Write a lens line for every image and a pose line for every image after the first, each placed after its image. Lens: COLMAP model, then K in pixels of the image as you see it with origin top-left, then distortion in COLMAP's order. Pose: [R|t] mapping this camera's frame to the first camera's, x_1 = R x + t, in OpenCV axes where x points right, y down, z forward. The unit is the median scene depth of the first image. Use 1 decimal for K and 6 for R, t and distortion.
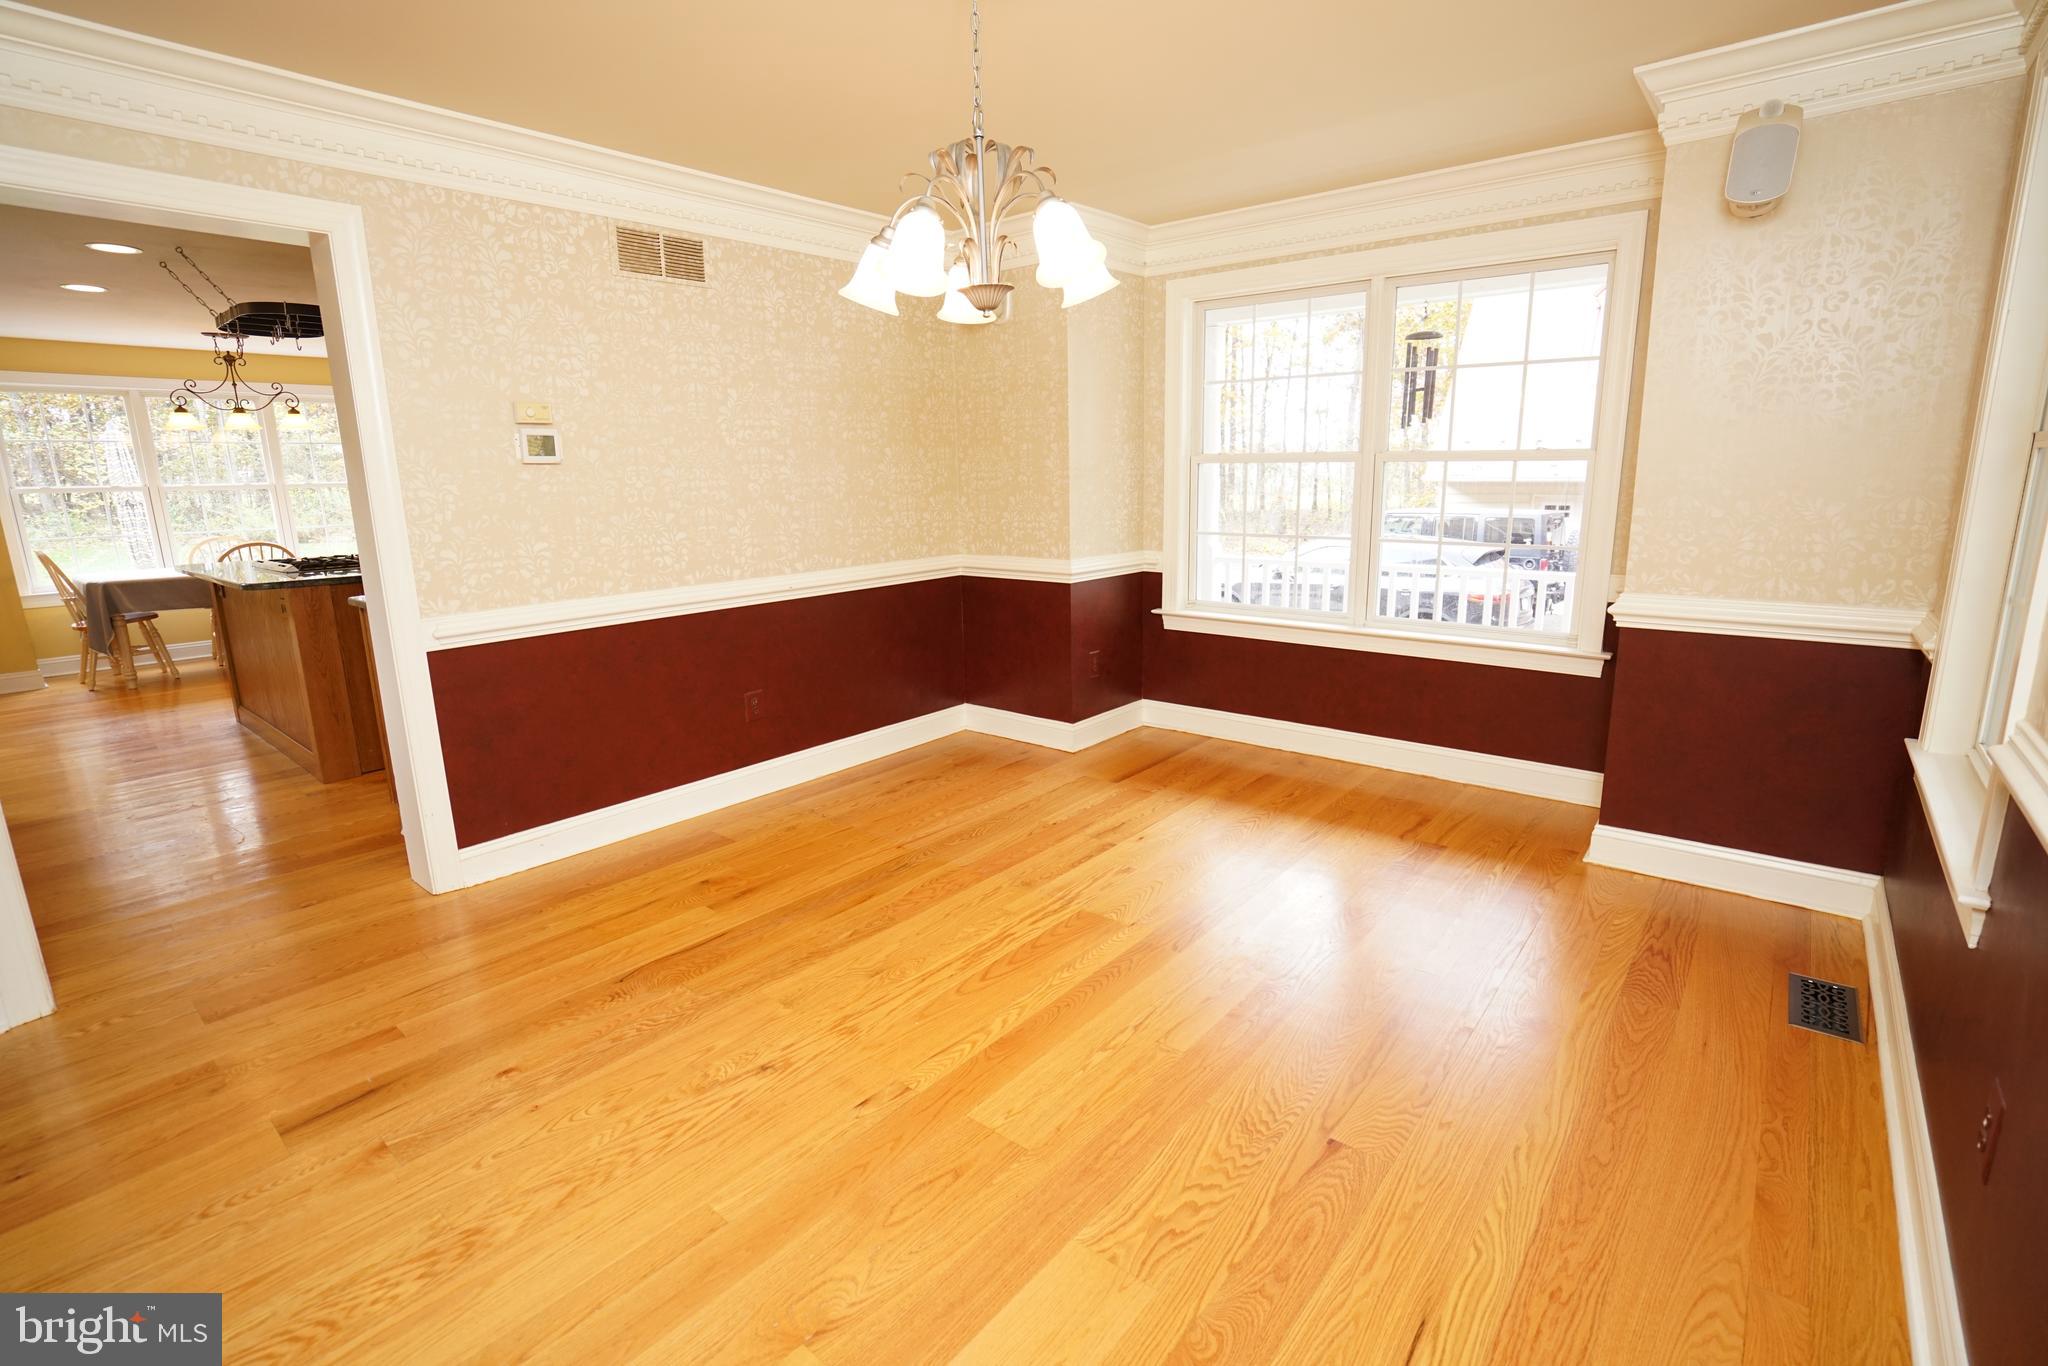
lens RADIAL K [[933.8, 0, 1028.5], [0, 933.8, 677.5], [0, 0, 1]] dist [-0.036948, 0.009304]
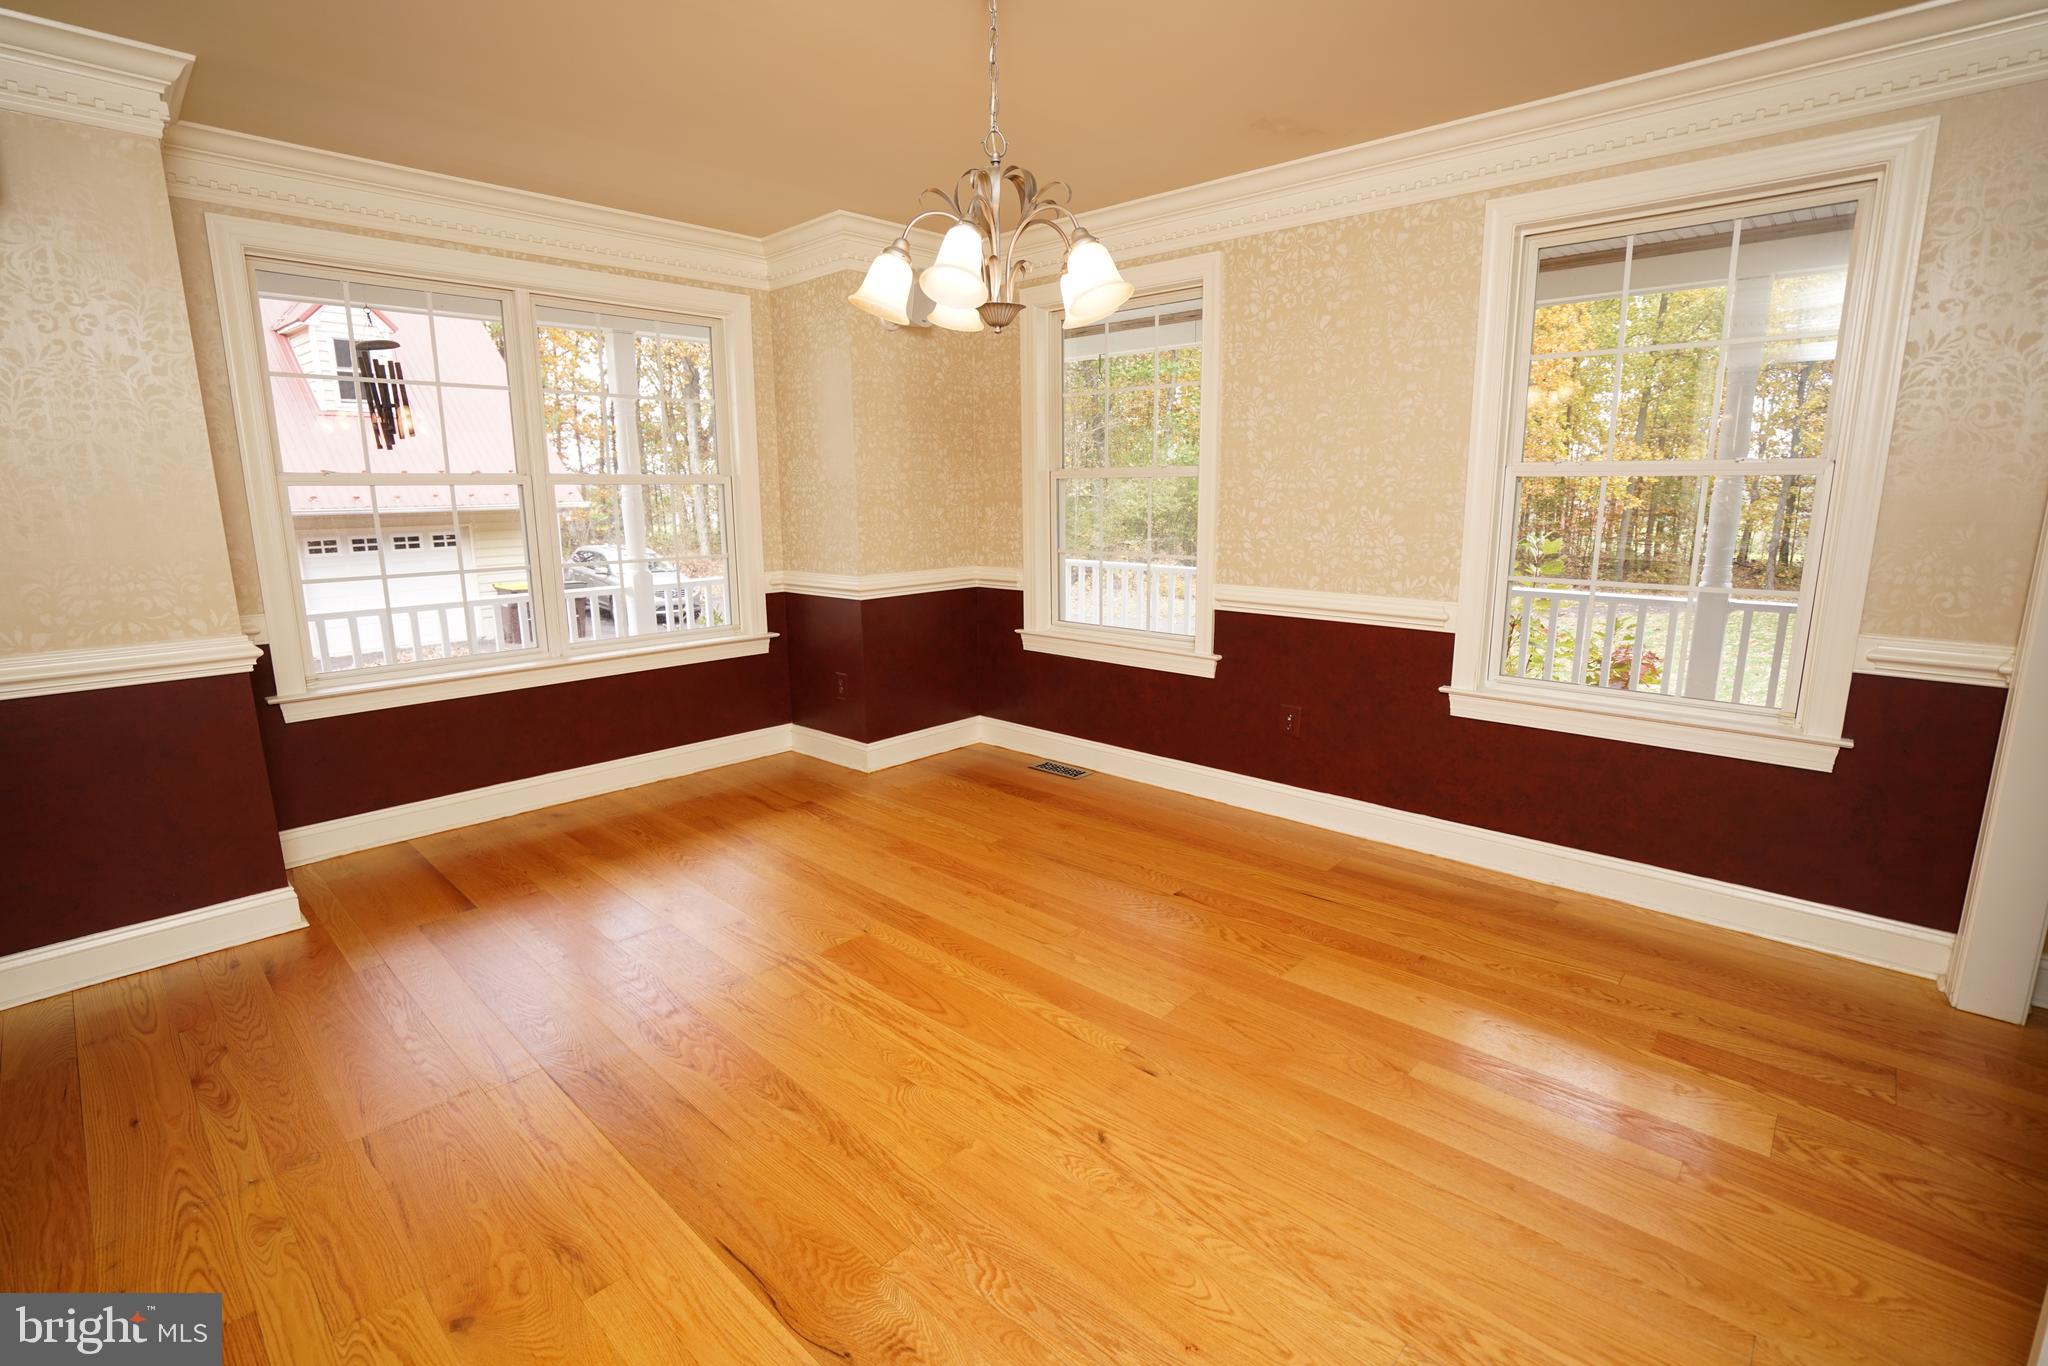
lens RADIAL K [[933.8, 0, 1028.6], [0, 933.8, 680.4], [0, 0, 1]] dist [-0.036948, 0.009304]
pose [[0.062917, -0.183090, 0.981081, -0.646548], [0.220815, 0.961219, 0.165223, -0.098865], [-0.973284, 0.206242, 0.100906, 0.529924]]
